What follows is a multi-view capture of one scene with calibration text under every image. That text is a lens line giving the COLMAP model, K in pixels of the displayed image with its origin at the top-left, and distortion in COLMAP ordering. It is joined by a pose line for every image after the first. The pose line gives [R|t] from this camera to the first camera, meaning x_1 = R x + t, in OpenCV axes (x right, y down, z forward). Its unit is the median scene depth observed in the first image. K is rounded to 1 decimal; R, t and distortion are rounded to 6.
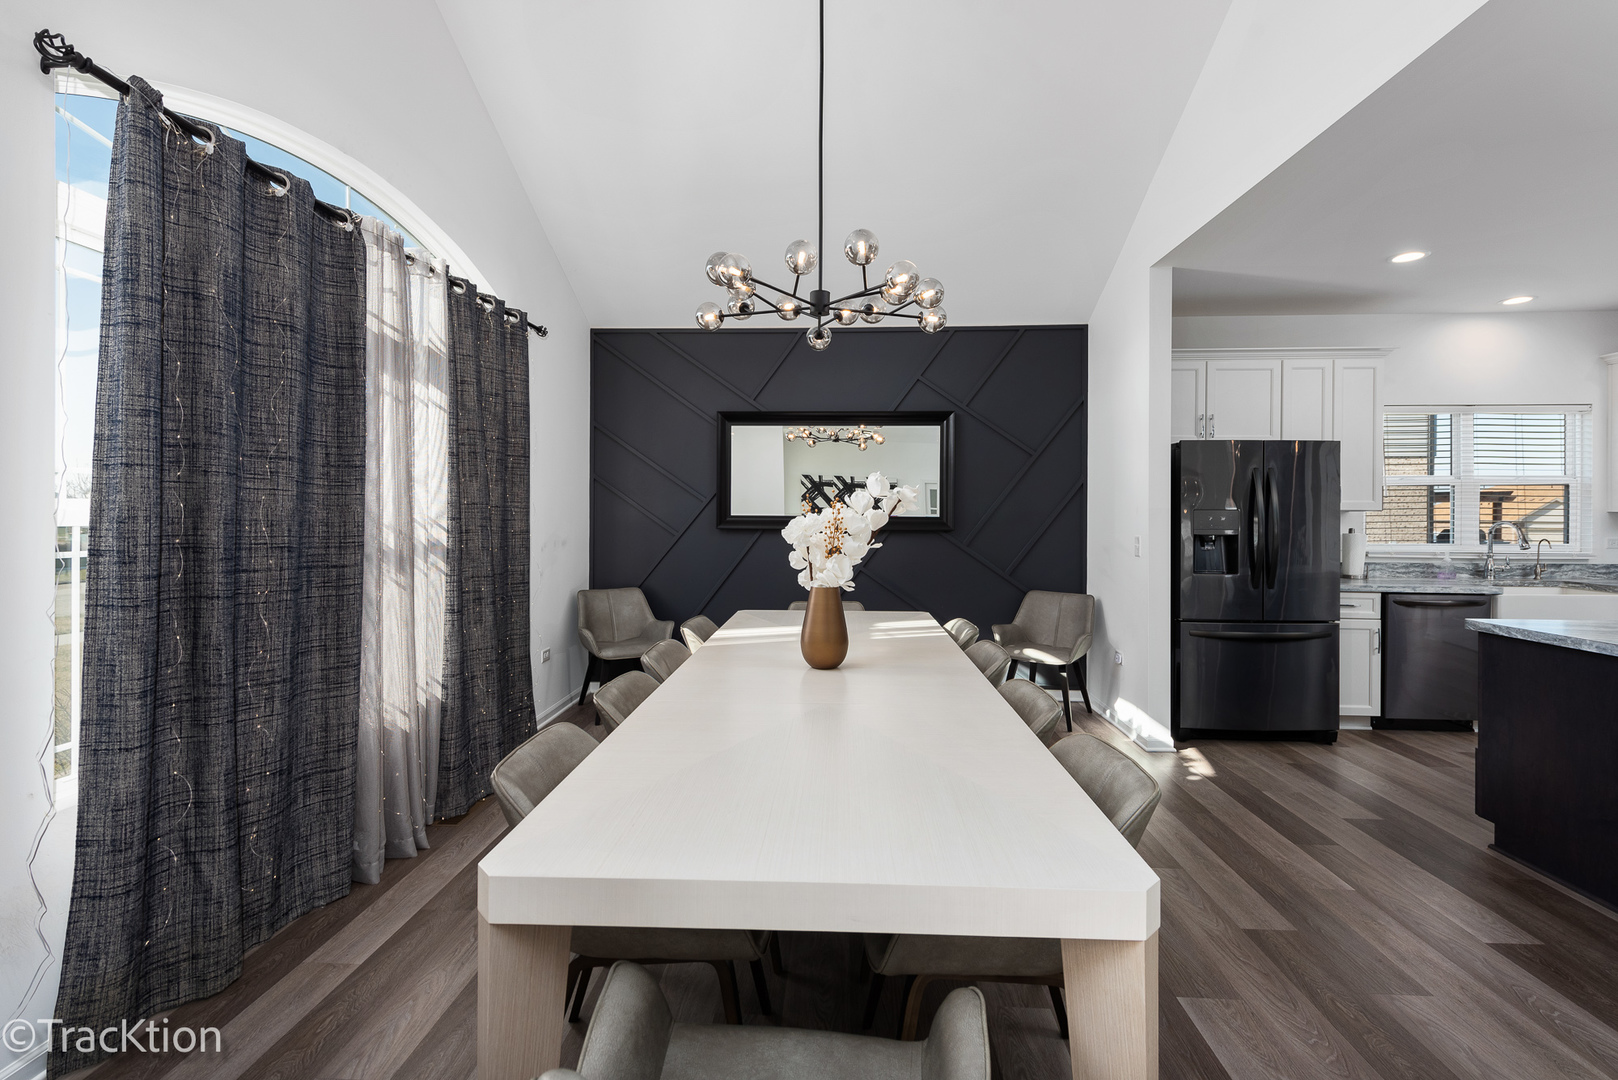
lens RADIAL K [[712.5, 0, 811.2], [0, 712.5, 517.3], [0, 0, 1]] dist [0.001866, 0.000540]
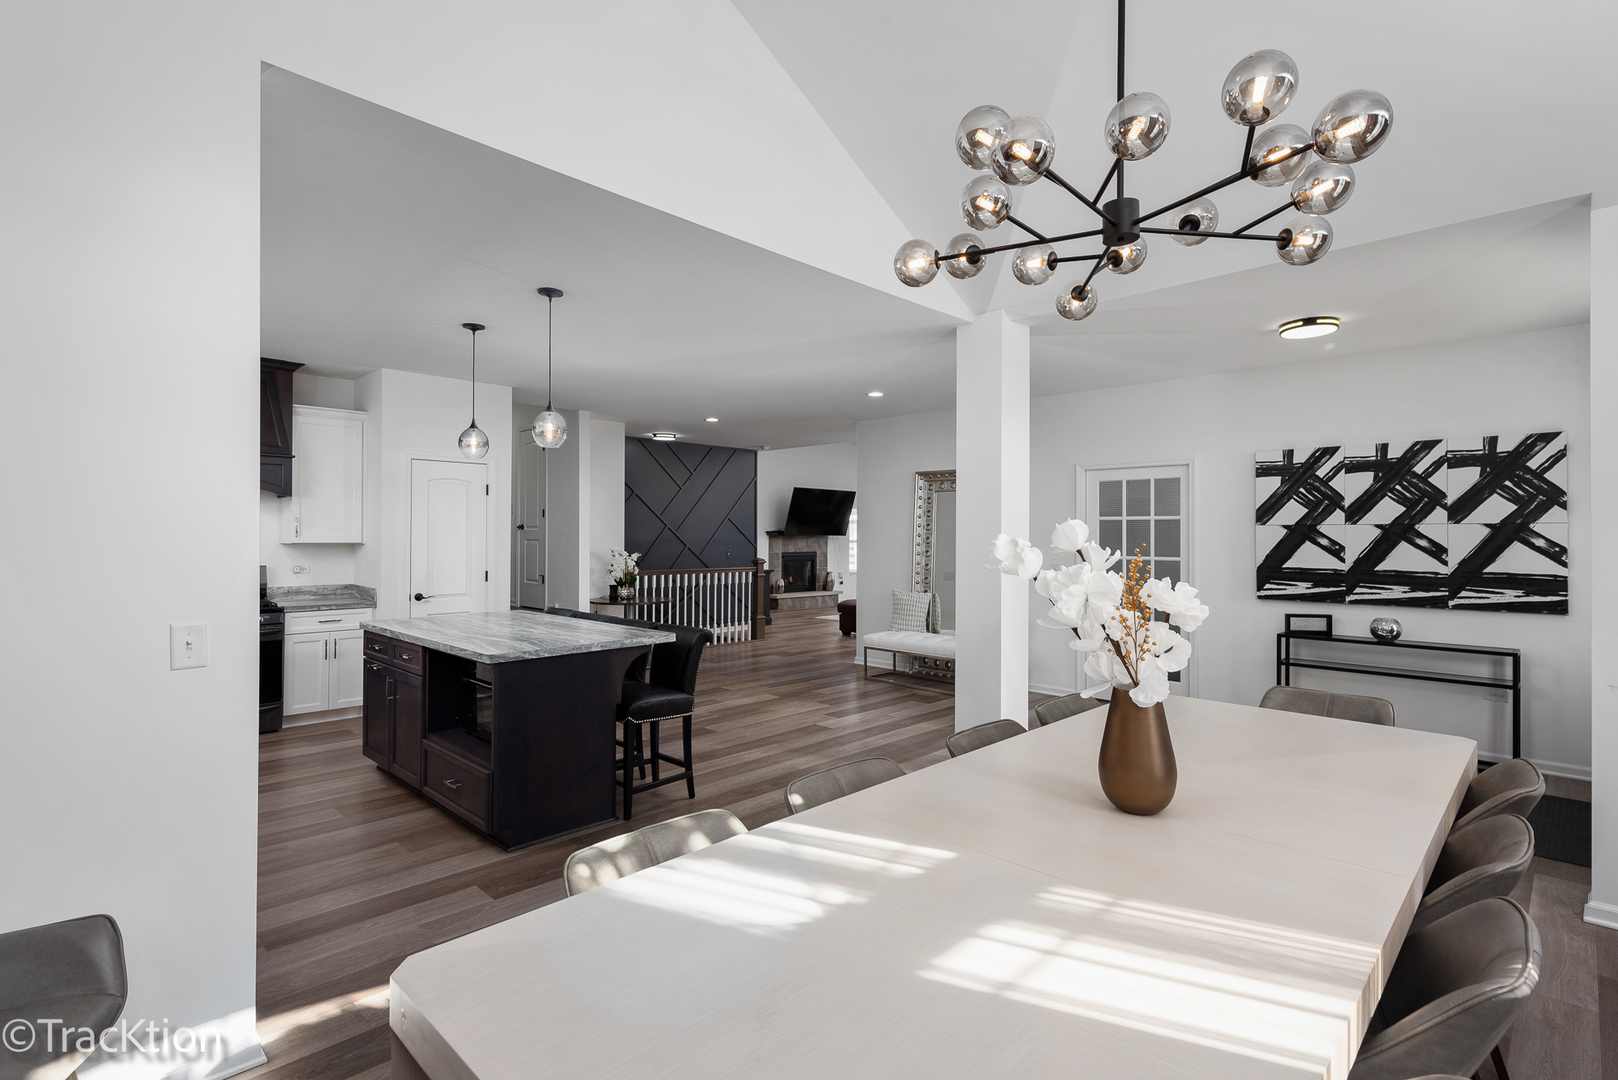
lens RADIAL K [[787.0, 0, 810.0], [0, 787.0, 527.6], [0, 0, 1]] dist [0.016835, -0.000174]
pose [[-0.747924, 0.002009, 0.663781, -0.153246], [-0.003151, 0.999973, -0.006577, -0.028145], [-0.663777, -0.007011, -0.747898, 1.093505]]
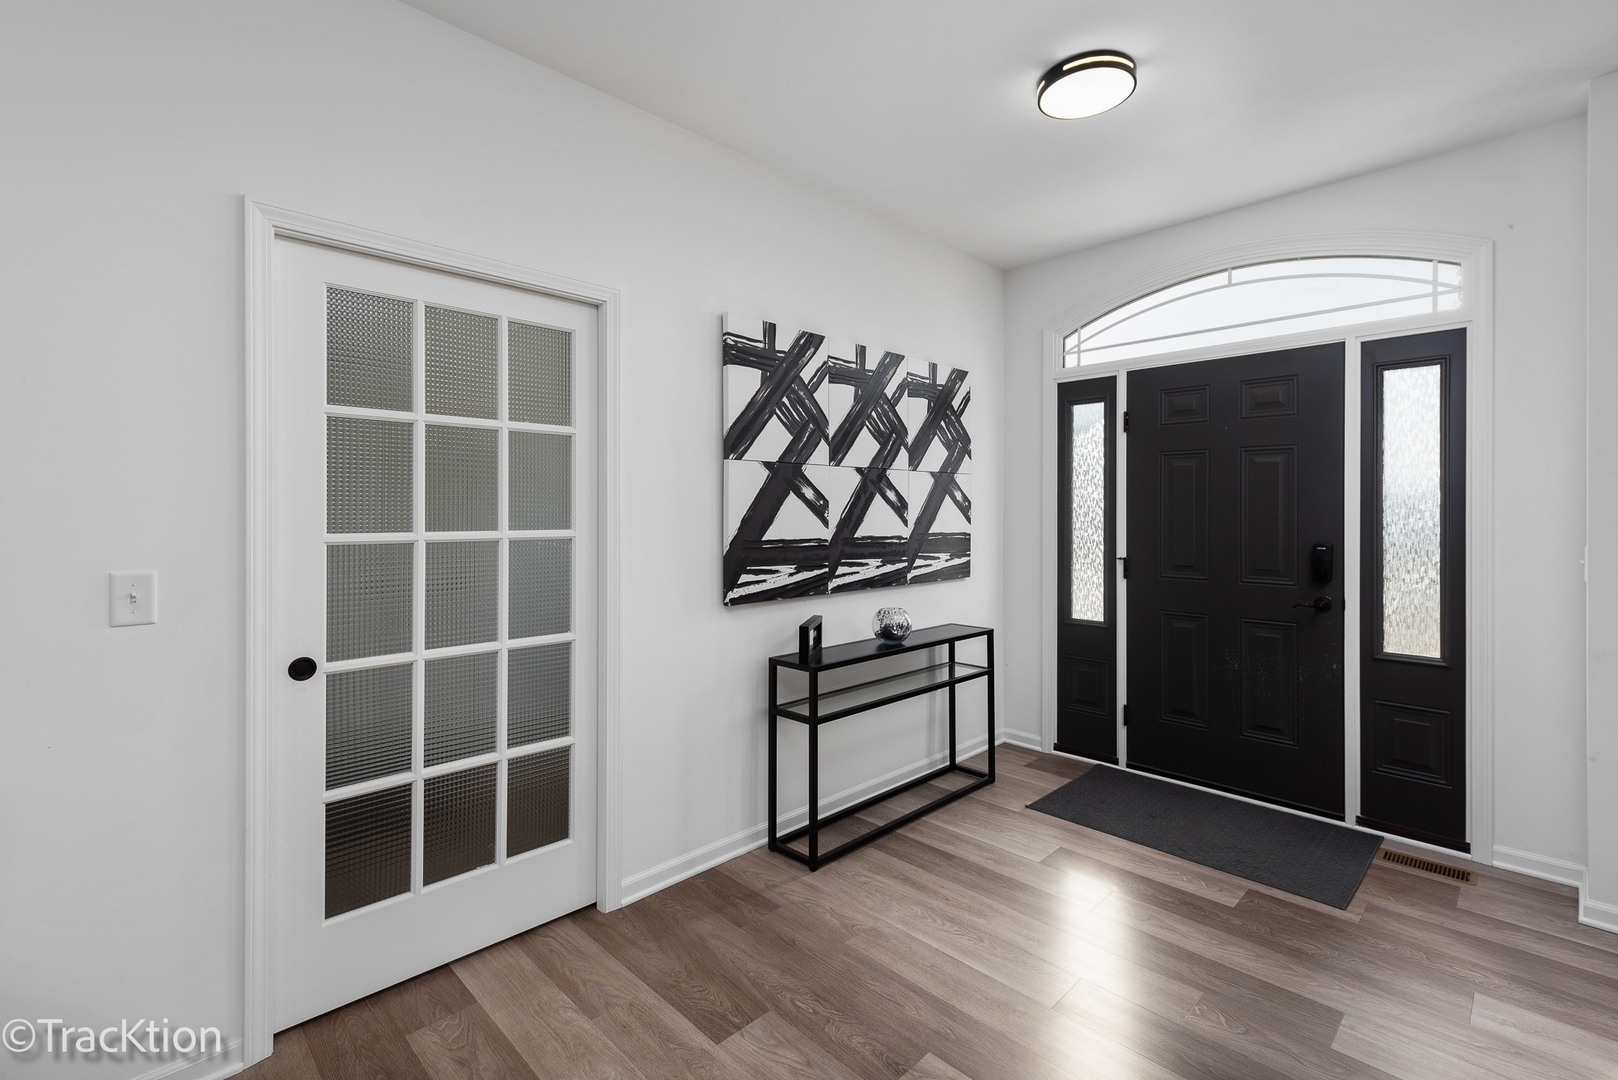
lens RADIAL K [[721.5, 0, 813.7], [0, 721.5, 517.4], [0, 0, 1]] dist [0.010947, 0.000322]
pose [[-0.672414, 0.004647, -0.740161, 0.600373], [-0.003519, 0.999949, 0.009475, 0.000796], [0.740167, 0.008975, -0.672363, 0.020374]]
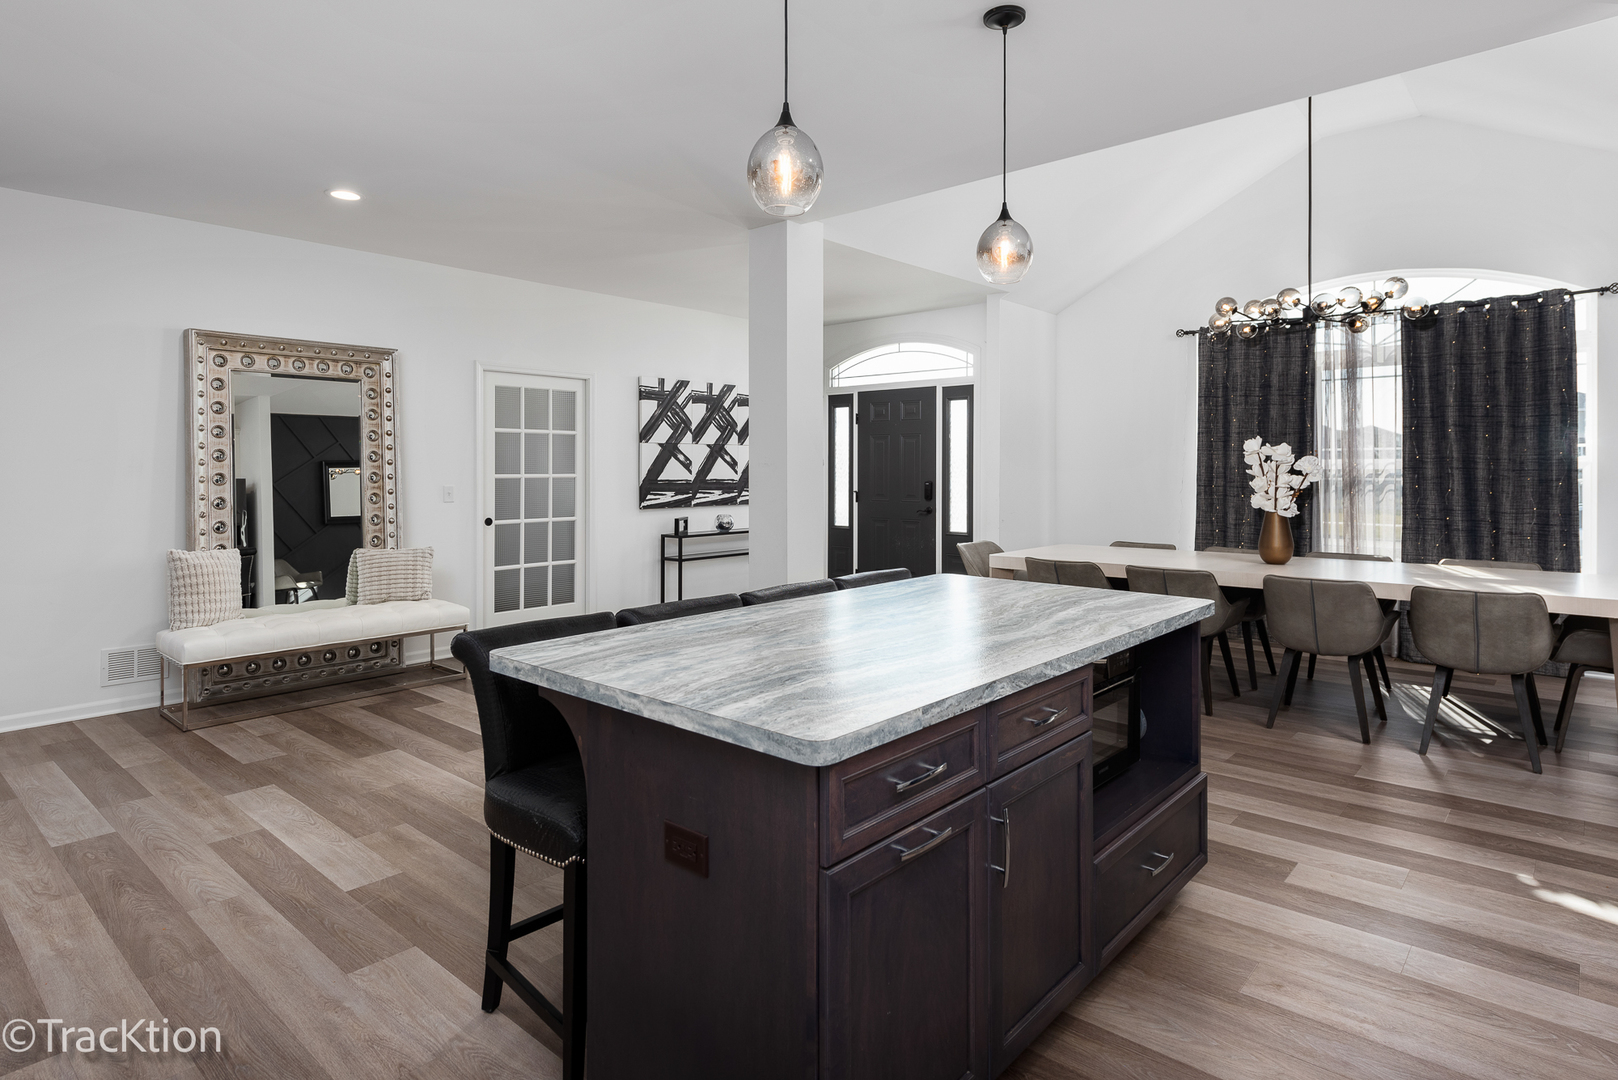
lens RADIAL K [[889.9, 0, 814.4], [0, 889.9, 464.3], [0, 0, 1]] dist [0.013216, -0.002787]
pose [[-0.623631, -0.004019, -0.781708, 1.323541], [-0.002149, 0.999992, -0.003427, 0.003164], [0.781716, -0.000457, -0.623635, 0.878291]]
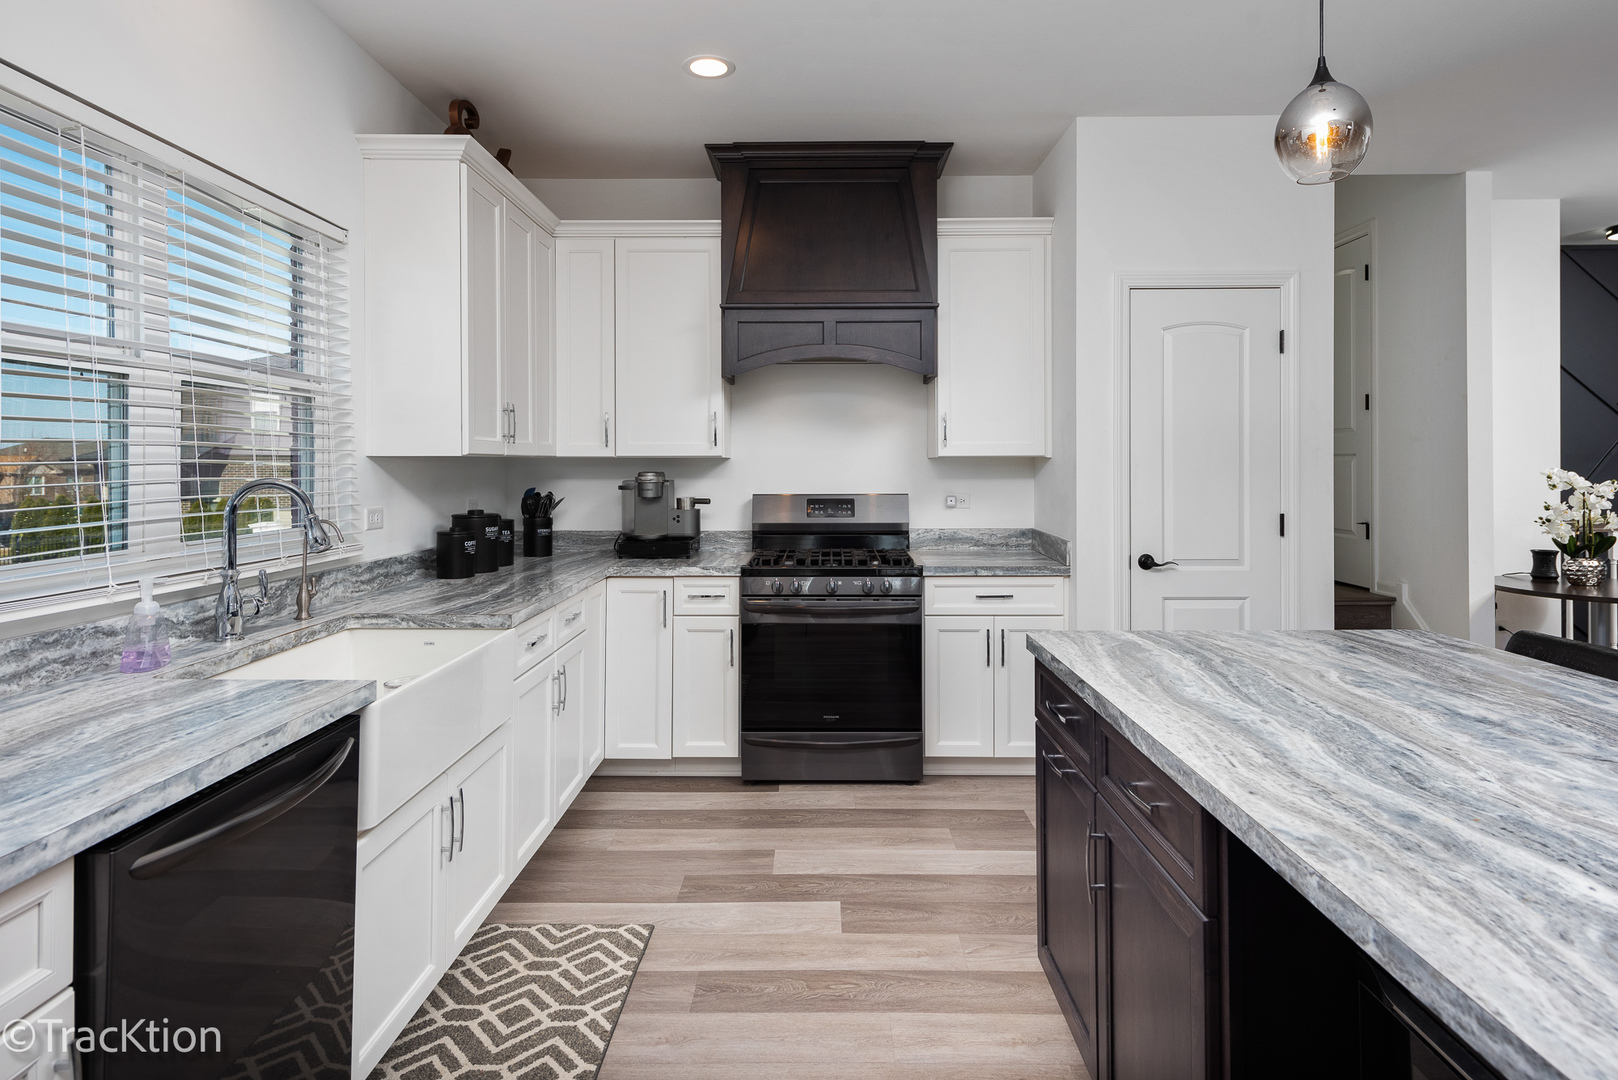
lens RADIAL K [[889.9, 0, 814.4], [0, 889.9, 464.3], [0, 0, 1]] dist [0.013216, -0.002787]
pose [[-0.053604, -0.000319, 0.998562, 0.553981], [0.005290, 0.999986, 0.000604, 0.000303], [-0.998548, 0.005315, -0.053602, 0.828789]]
